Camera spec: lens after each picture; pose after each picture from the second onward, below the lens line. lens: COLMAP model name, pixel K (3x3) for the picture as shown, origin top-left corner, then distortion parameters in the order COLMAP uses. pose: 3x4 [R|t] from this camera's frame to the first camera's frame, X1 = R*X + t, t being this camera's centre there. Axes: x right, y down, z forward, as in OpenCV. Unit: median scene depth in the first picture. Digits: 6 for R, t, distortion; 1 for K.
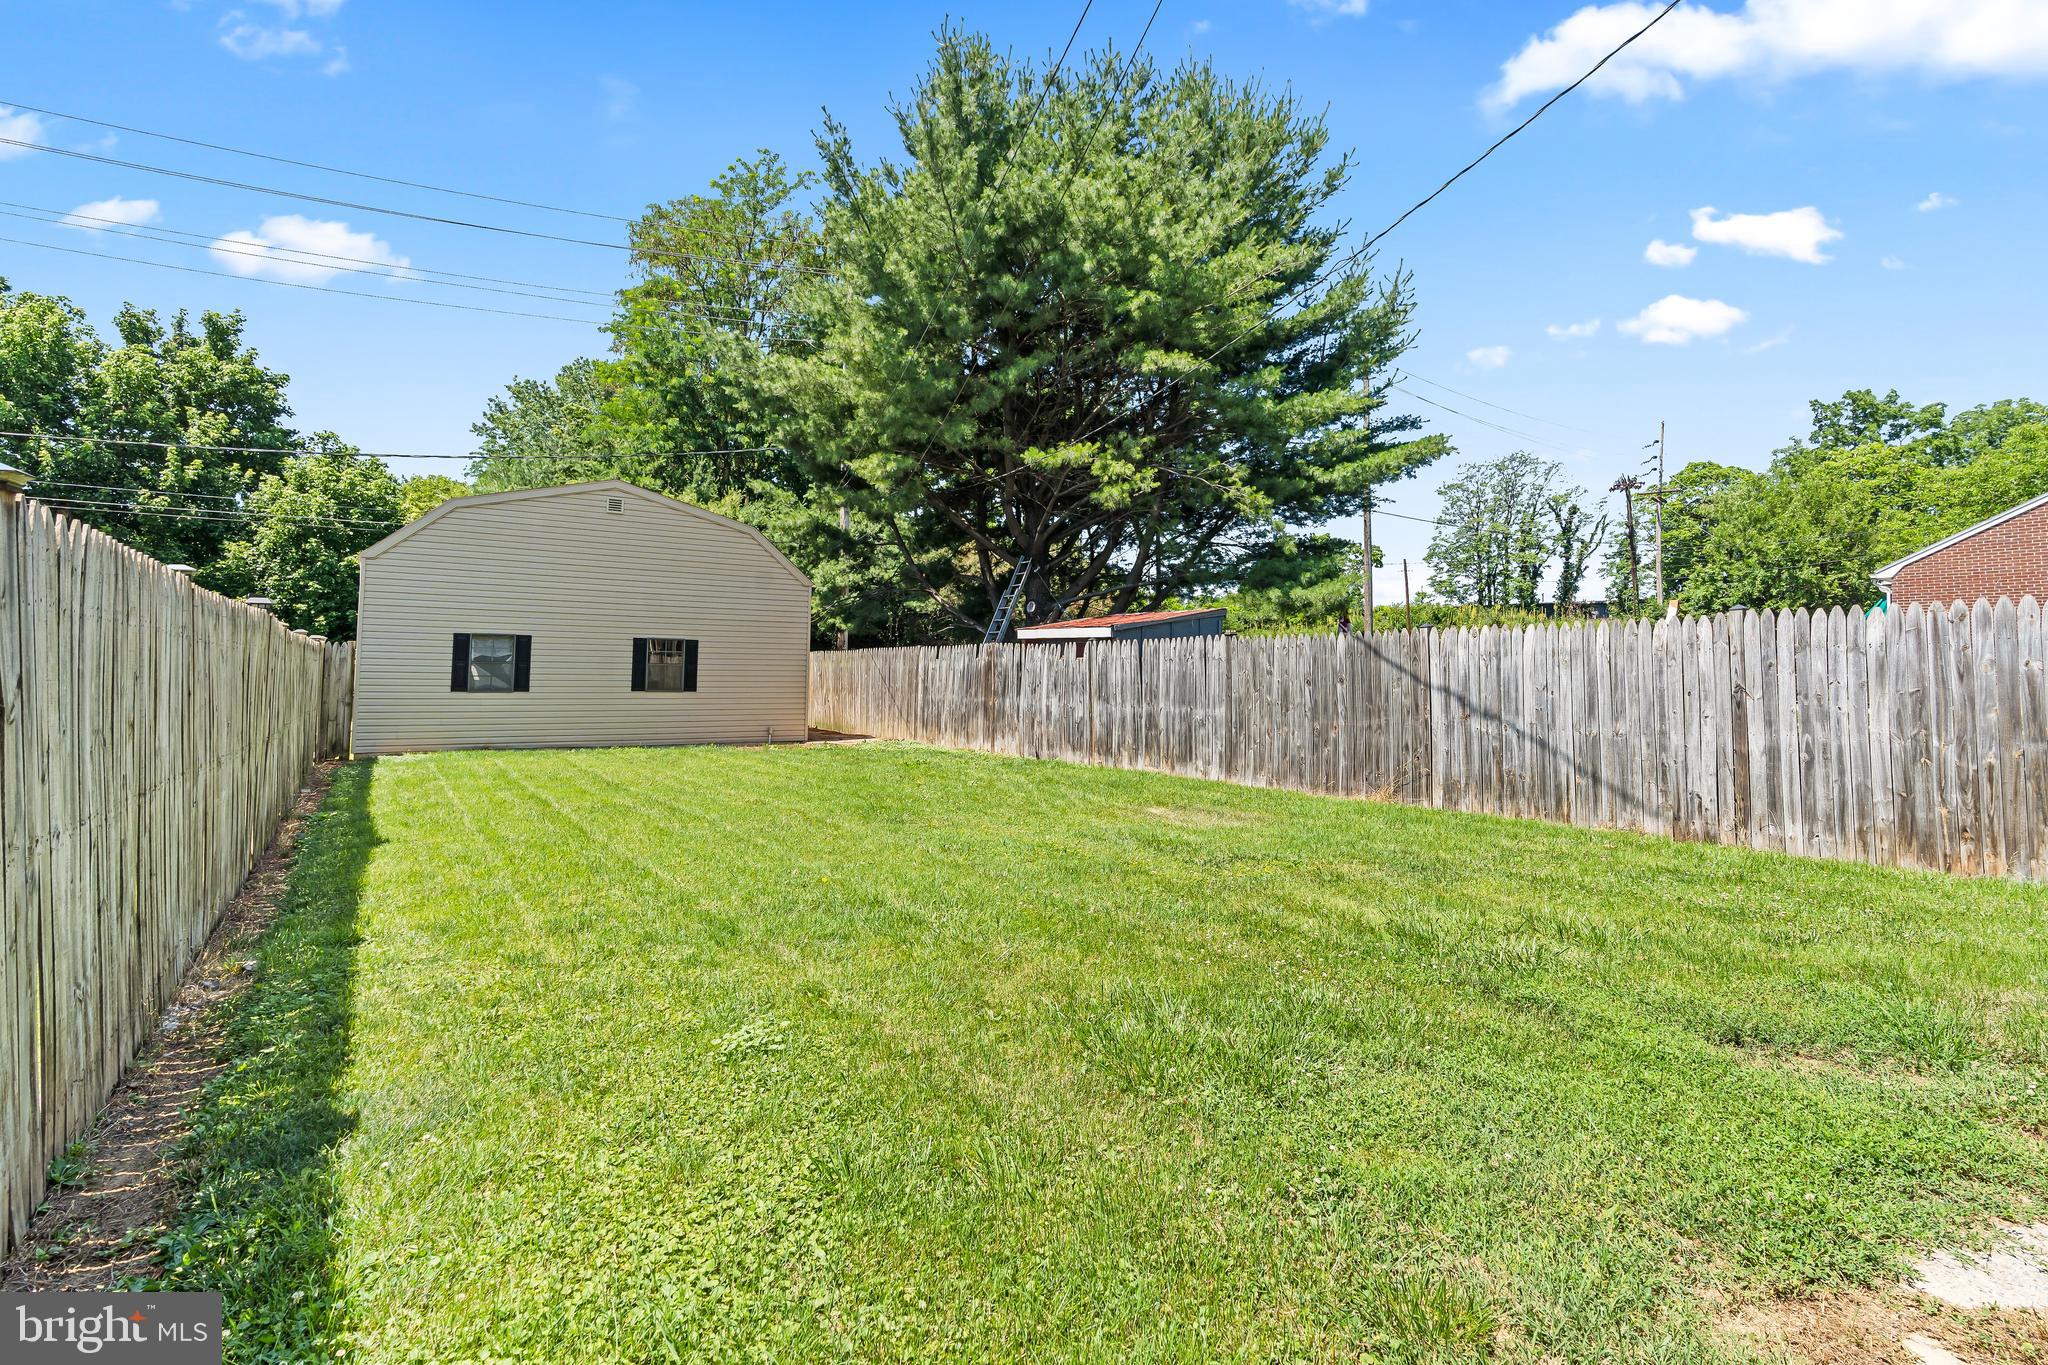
lens RADIAL K [[935.5, 0, 1024.0], [0, 935.5, 682.5], [0, 0, 1]] dist [0.001704, -0.000227]
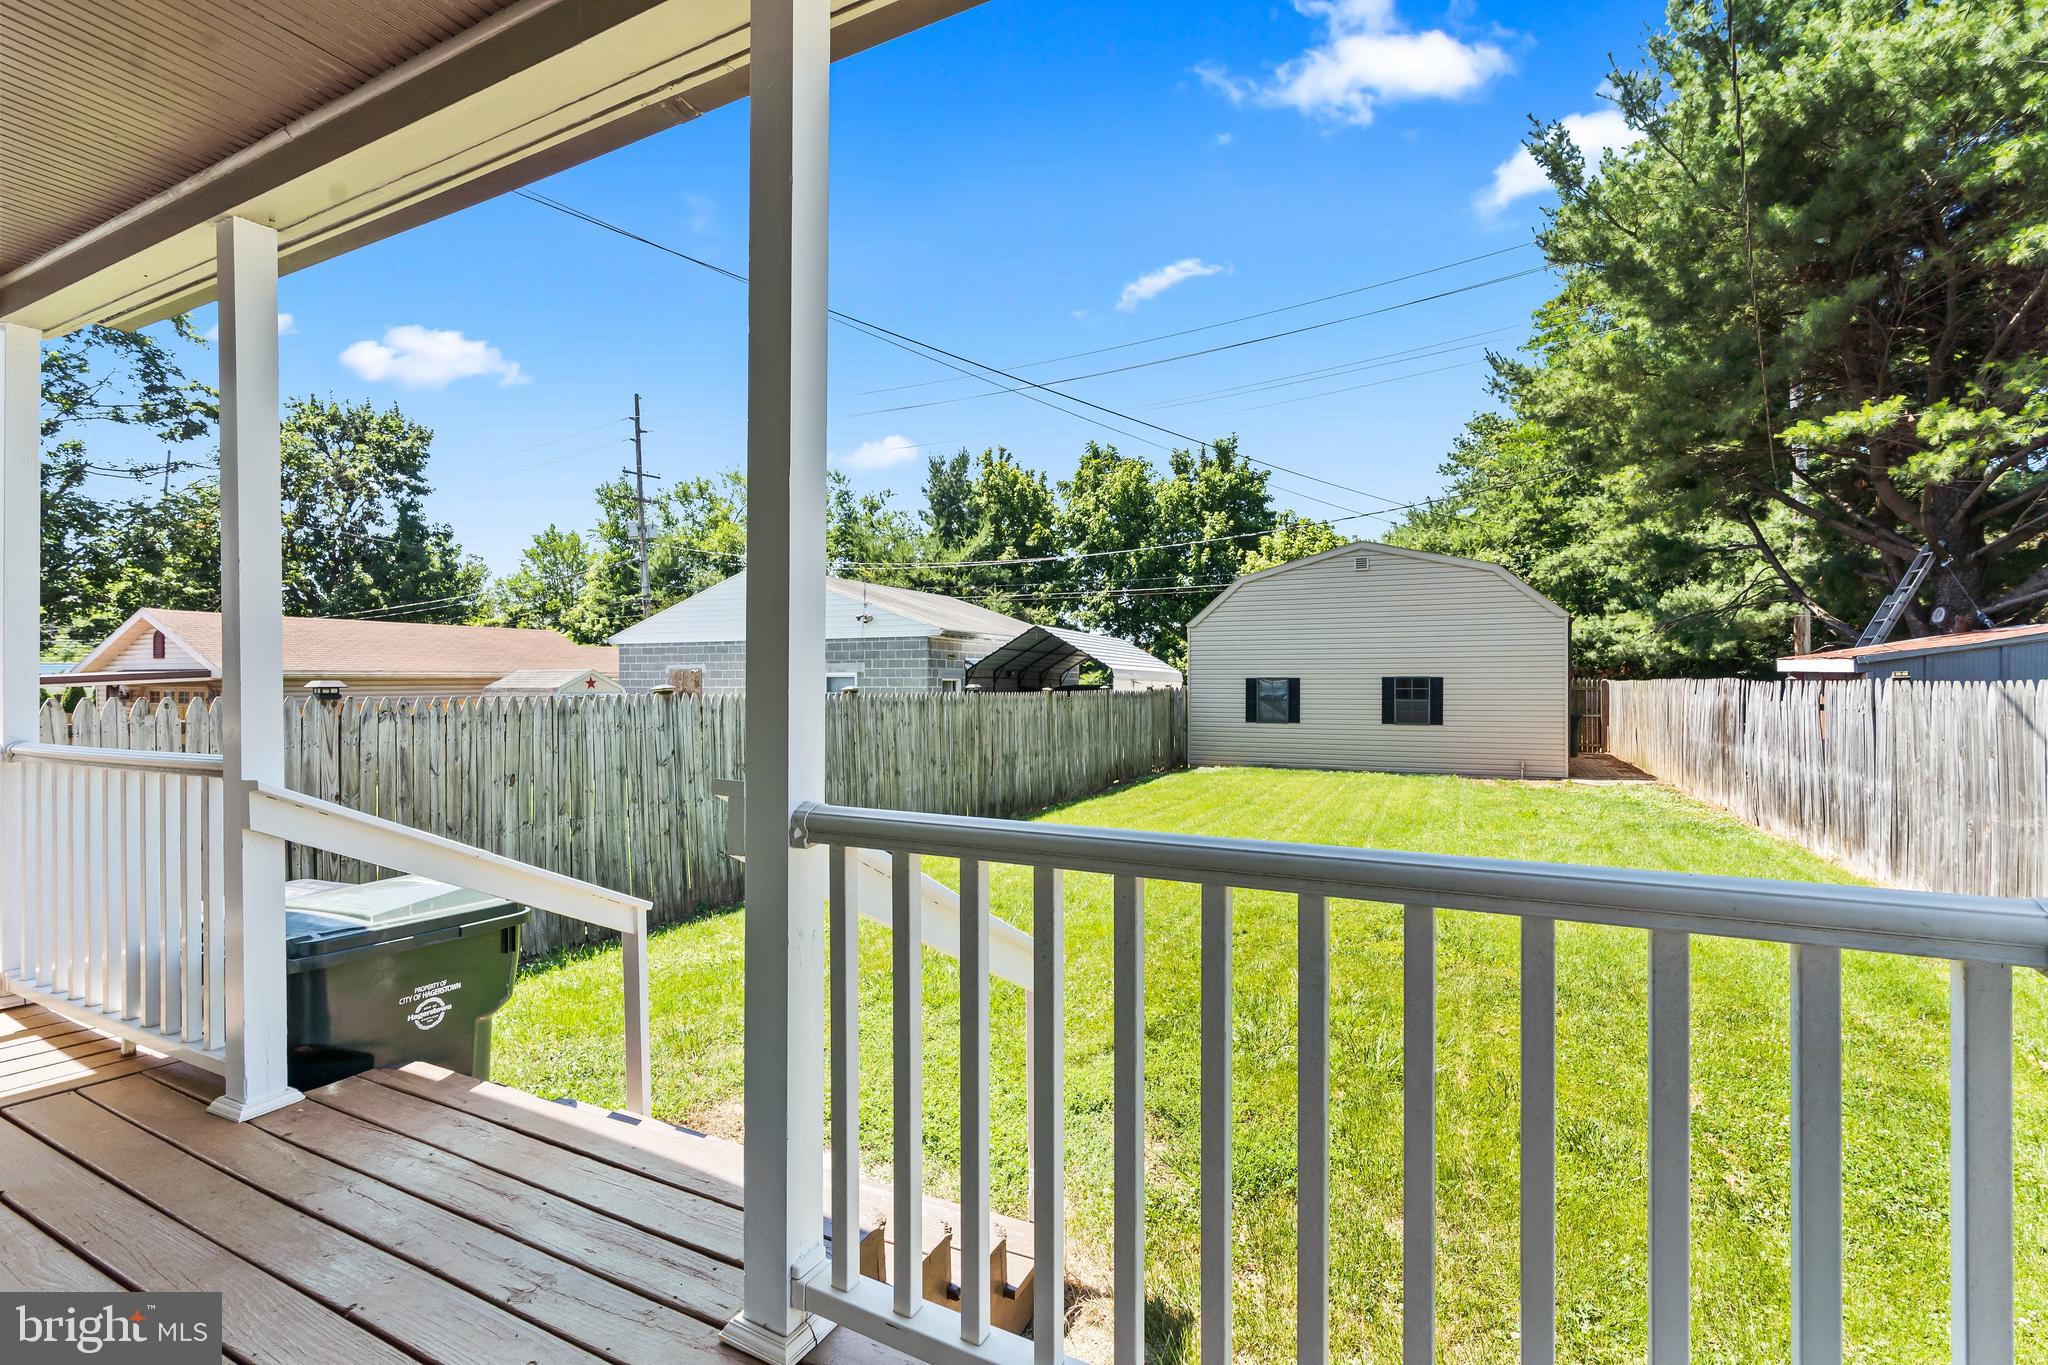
lens RADIAL K [[935.5, 0, 1024.0], [0, 935.5, 682.5], [0, 0, 1]] dist [0.001704, -0.000227]
pose [[0.526663, -0.014747, -0.849947, 0.173034], [0.001886, 0.999867, -0.016180, -0.013698], [0.850072, 0.006919, 0.526621, 0.025506]]
